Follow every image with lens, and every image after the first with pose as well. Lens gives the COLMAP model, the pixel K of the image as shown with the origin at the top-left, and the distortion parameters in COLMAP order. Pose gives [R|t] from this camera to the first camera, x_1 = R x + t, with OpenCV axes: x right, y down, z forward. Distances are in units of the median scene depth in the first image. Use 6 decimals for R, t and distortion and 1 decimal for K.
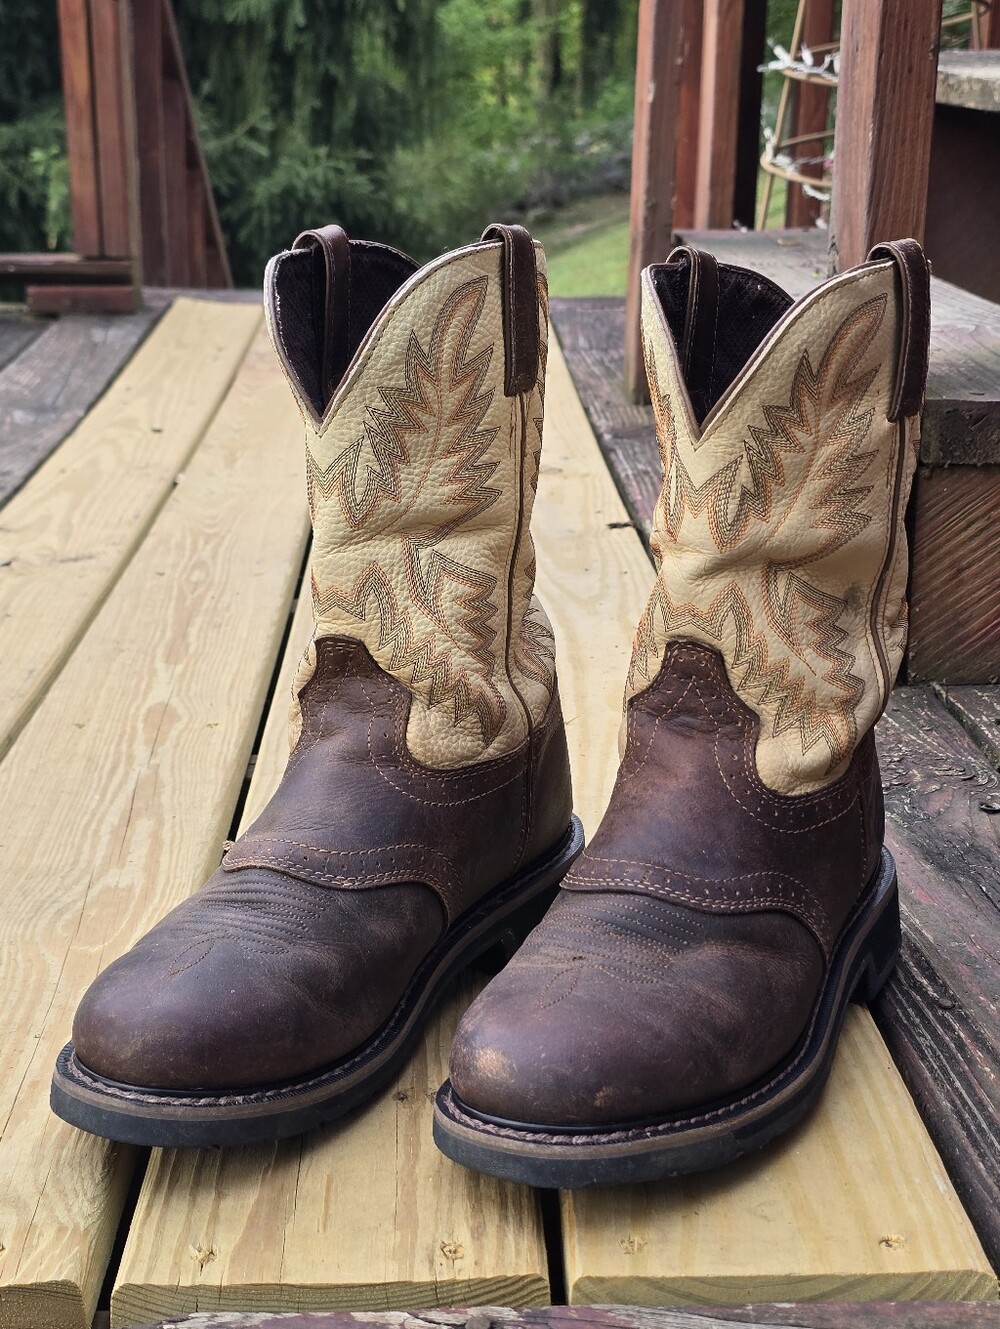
lens RADIAL K [[1985.4, 0, 465.0], [0, 1985.4, 663.6], [0, 0, 1]] dist [0.141461, -0.413494]
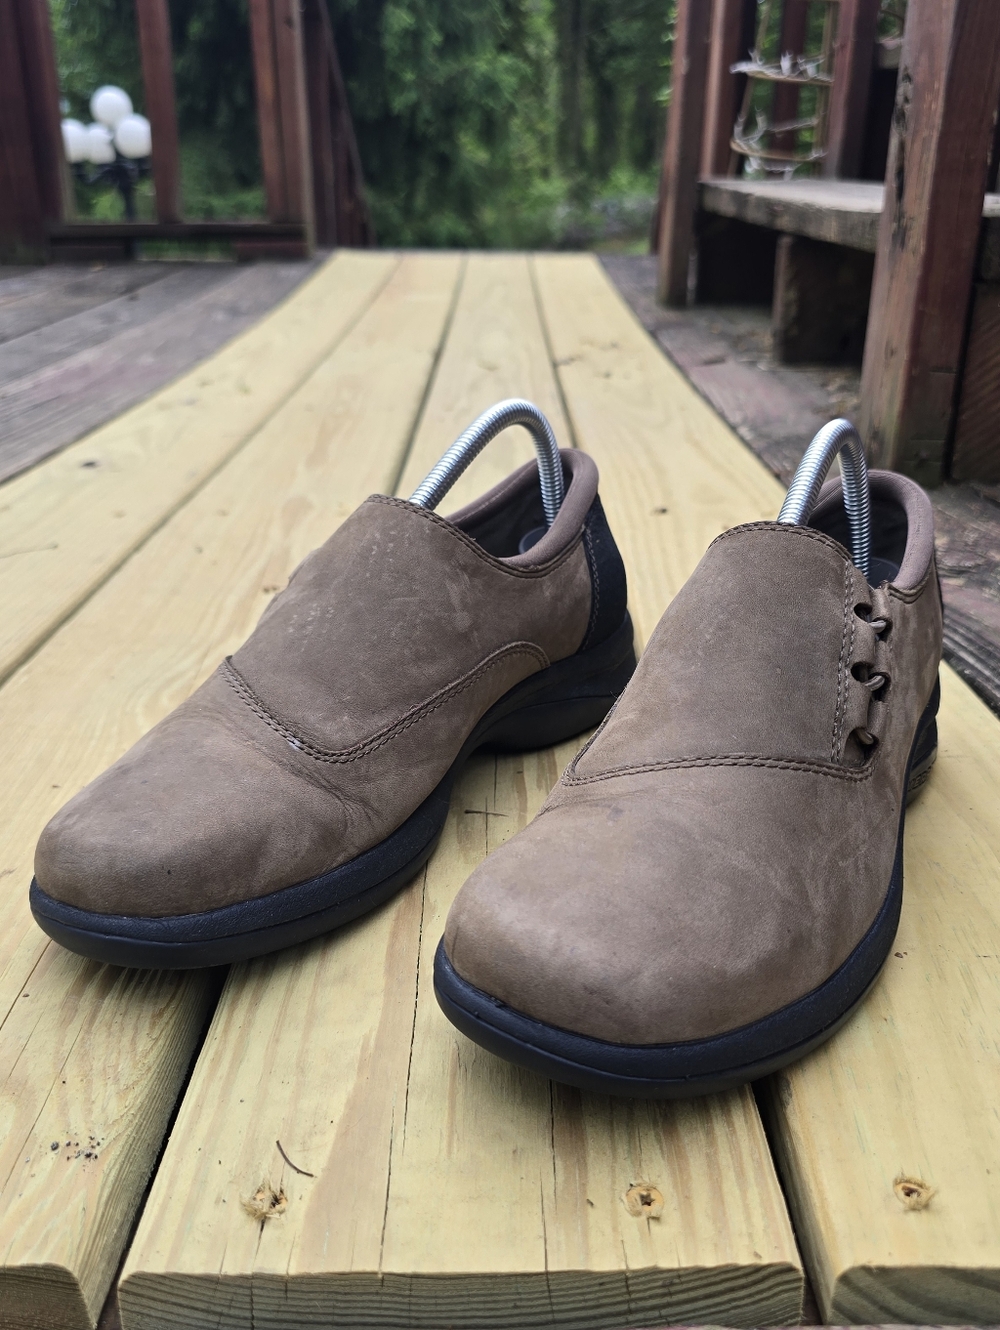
lens RADIAL K [[1127.7, 0, 500.0], [0, 1127.7, 665.0], [0, 0, 1]] dist [0.009592, 0.004109]
pose [[0.999835, 0.005387, -0.017332, -0.032669], [-0.003329, 0.993168, 0.116650, 0.050256], [0.017842, -0.116573, 0.993022, 0.440666]]
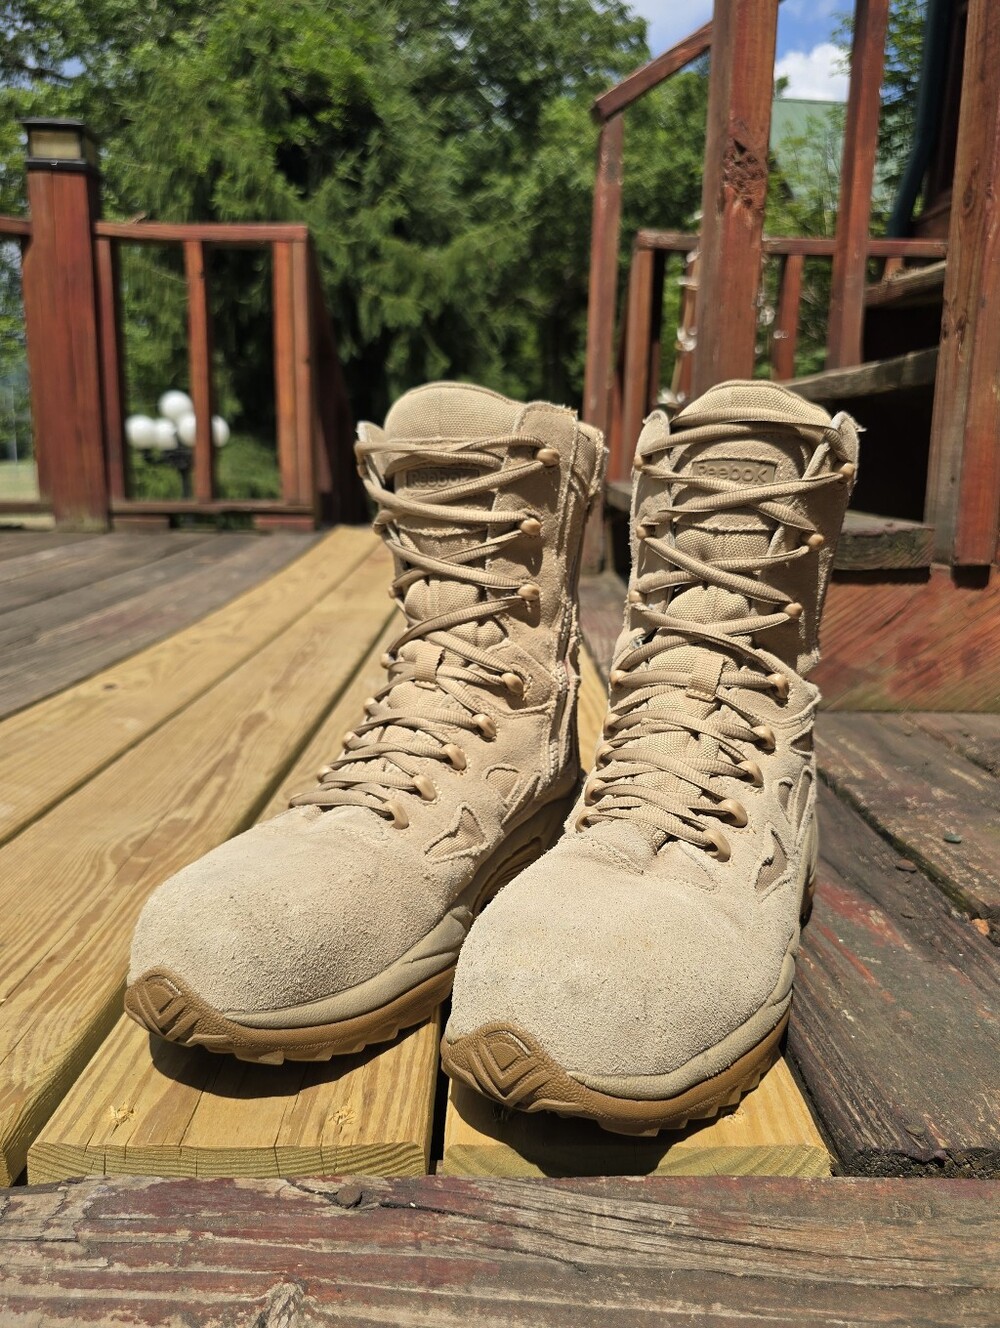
lens RADIAL K [[993.8, 0, 500.0], [0, 993.8, 664.0], [0, 0, 1]] dist [0.005602, -0.001854]
pose [[0.999764, 0.016470, -0.014197, 0.058018], [-0.017652, 0.996004, -0.087544, 0.059086], [0.012699, 0.087774, 0.996059, 0.285178]]
